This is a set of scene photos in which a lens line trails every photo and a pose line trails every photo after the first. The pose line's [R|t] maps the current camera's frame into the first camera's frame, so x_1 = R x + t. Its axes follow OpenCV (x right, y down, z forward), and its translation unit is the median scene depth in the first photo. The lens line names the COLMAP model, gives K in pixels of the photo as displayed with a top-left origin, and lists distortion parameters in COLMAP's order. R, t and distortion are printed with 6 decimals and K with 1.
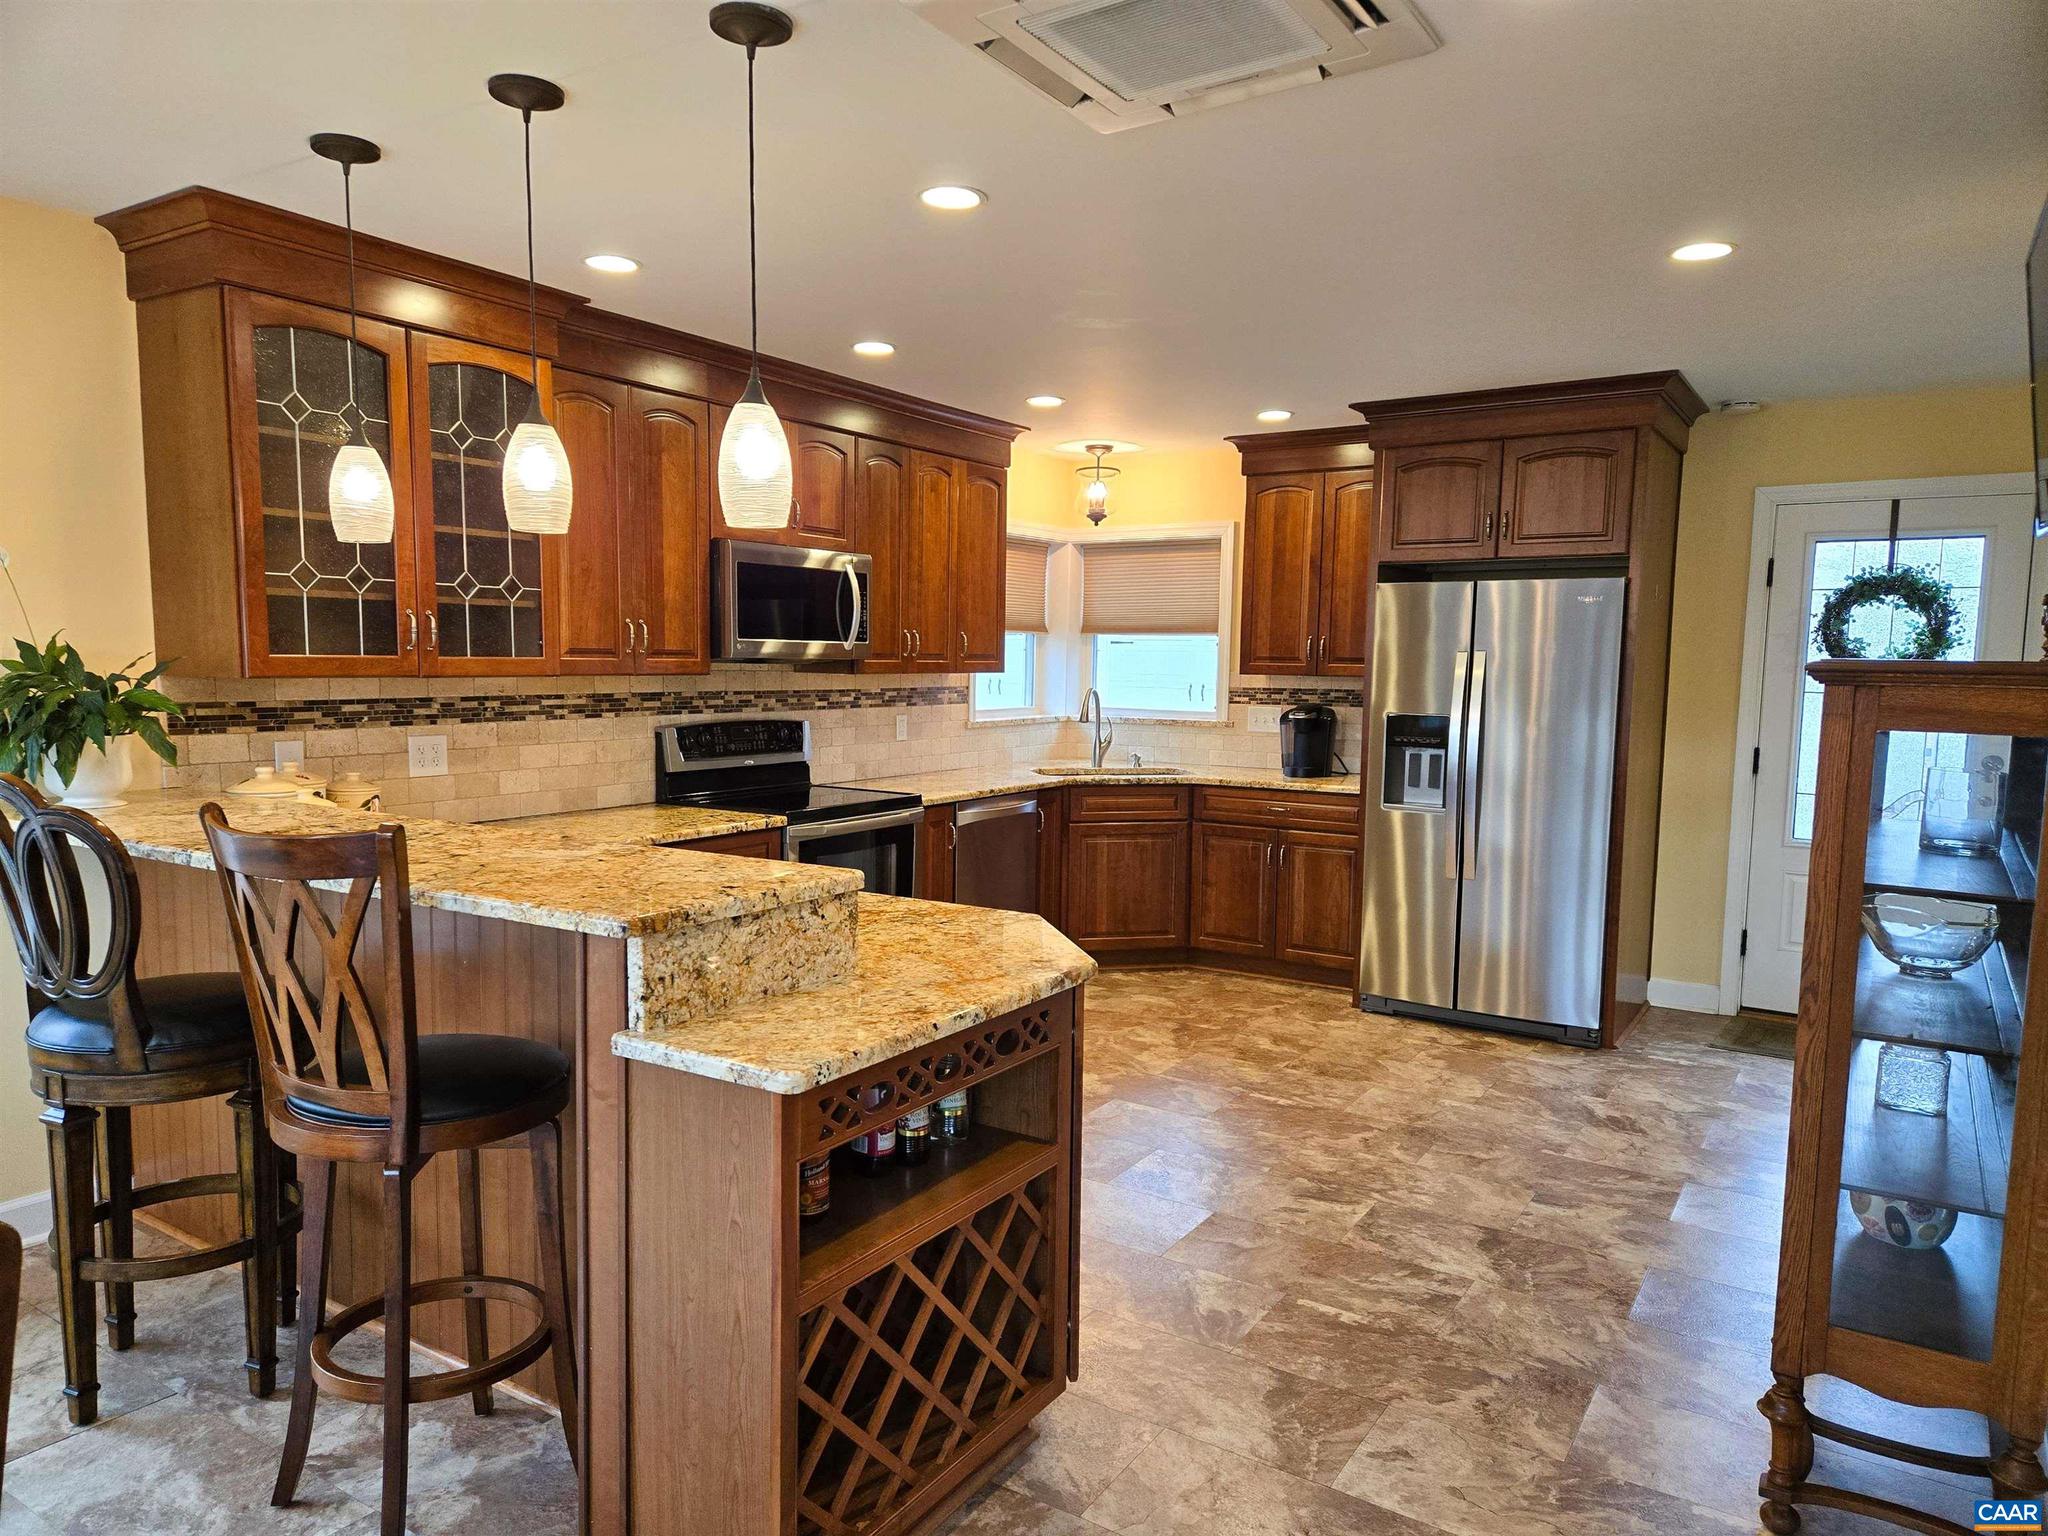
lens RADIAL K [[1356.9, 0, 1013.9], [0, 1356.9, 787.7], [0, 0, 1]] dist [0.088434, -0.084308]
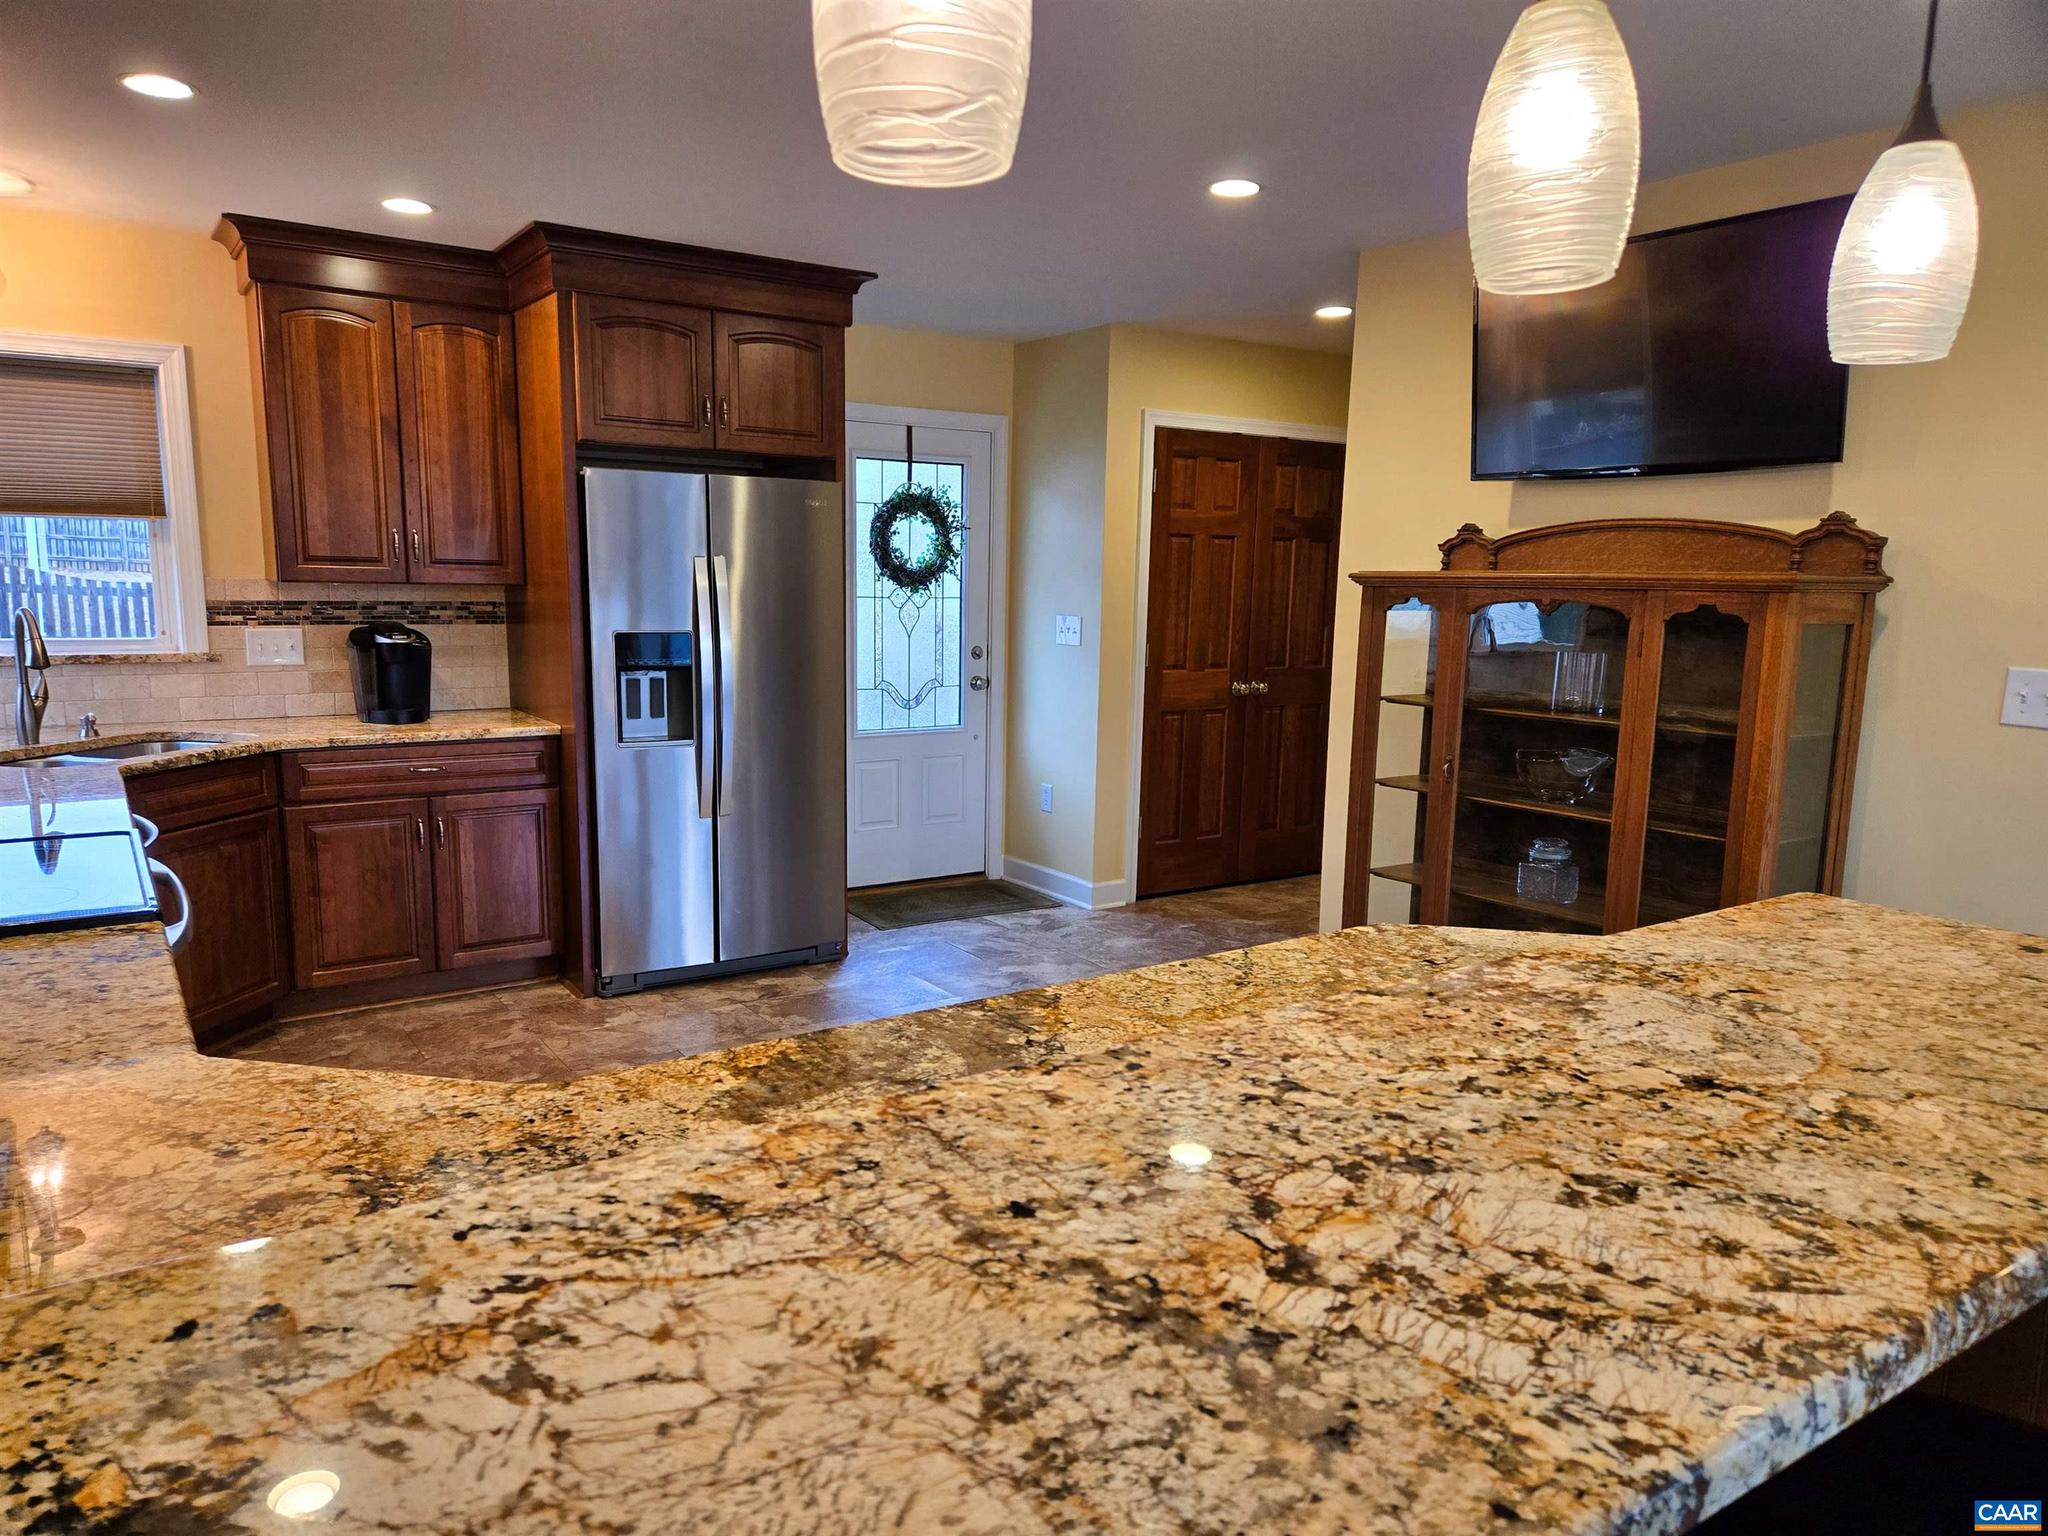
lens RADIAL K [[1356.9, 0, 1013.9], [0, 1356.9, 787.7], [0, 0, 1]] dist [0.088434, -0.084308]
pose [[0.392228, -0.147387, 0.907983, -0.388369], [0.080835, 0.988784, 0.125584, -0.045836], [-0.916309, 0.024140, 0.399743, 0.464217]]
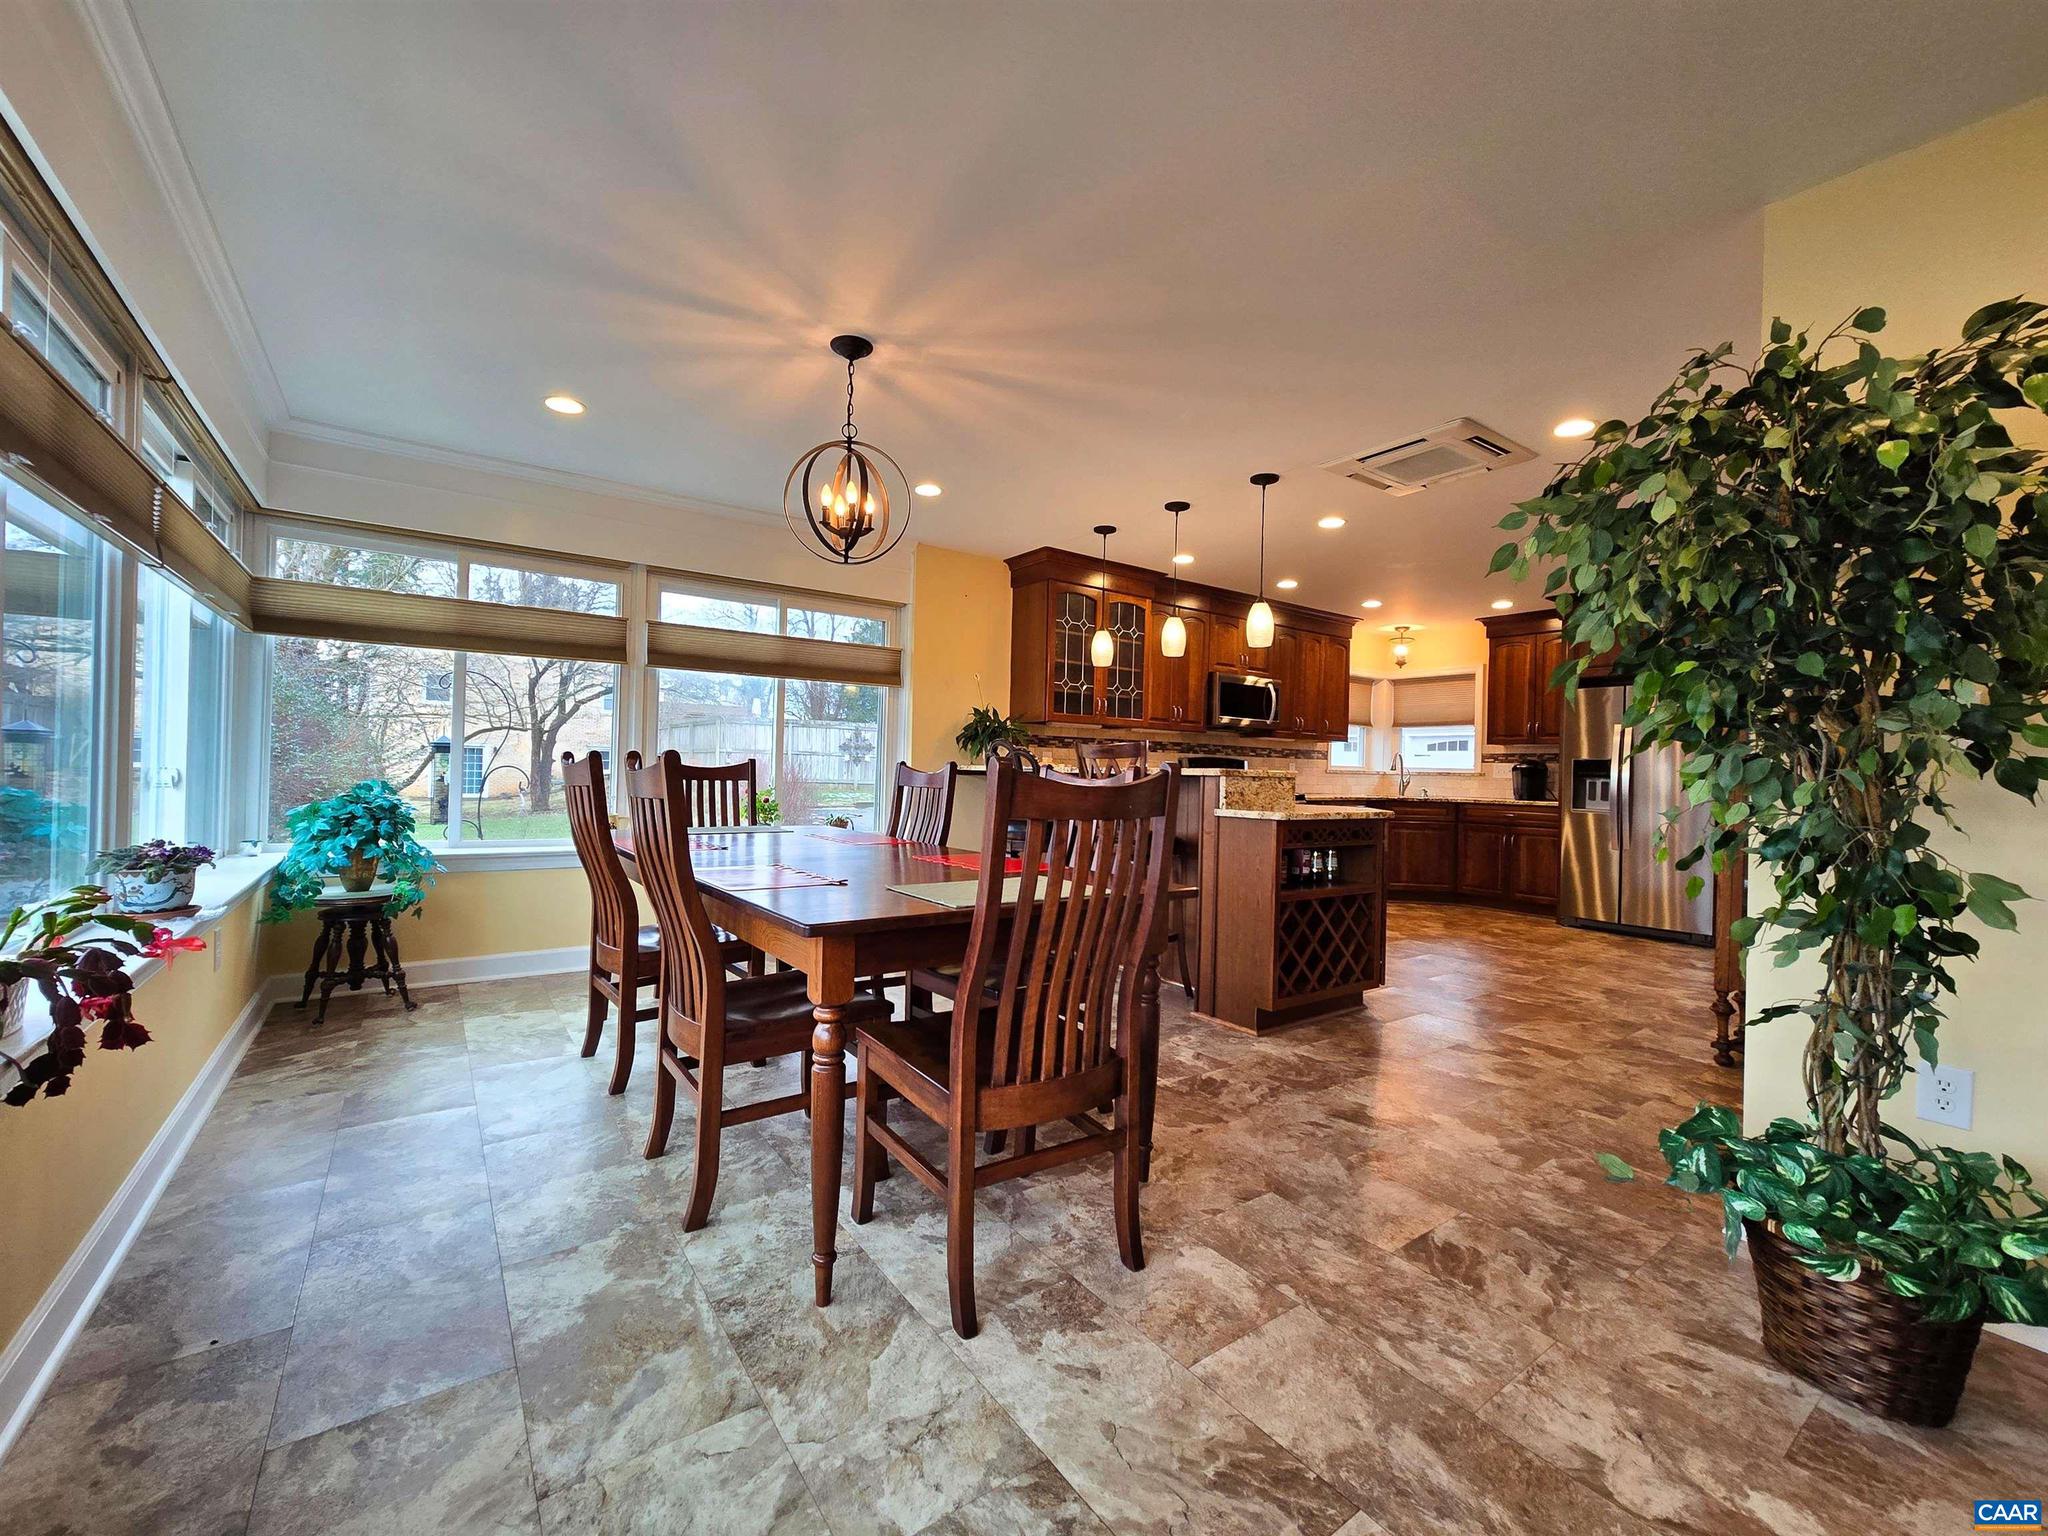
lens RADIAL K [[845.7, 0, 1012.3], [0, 845.7, 758.2], [0, 0, 1]] dist [-0.000189, 0.000156]
pose [[0.929474, 0.007497, -0.368811, -0.008316], [-0.051778, 0.992547, -0.110314, 0.109722], [0.365236, 0.121631, 0.922935, -0.326806]]
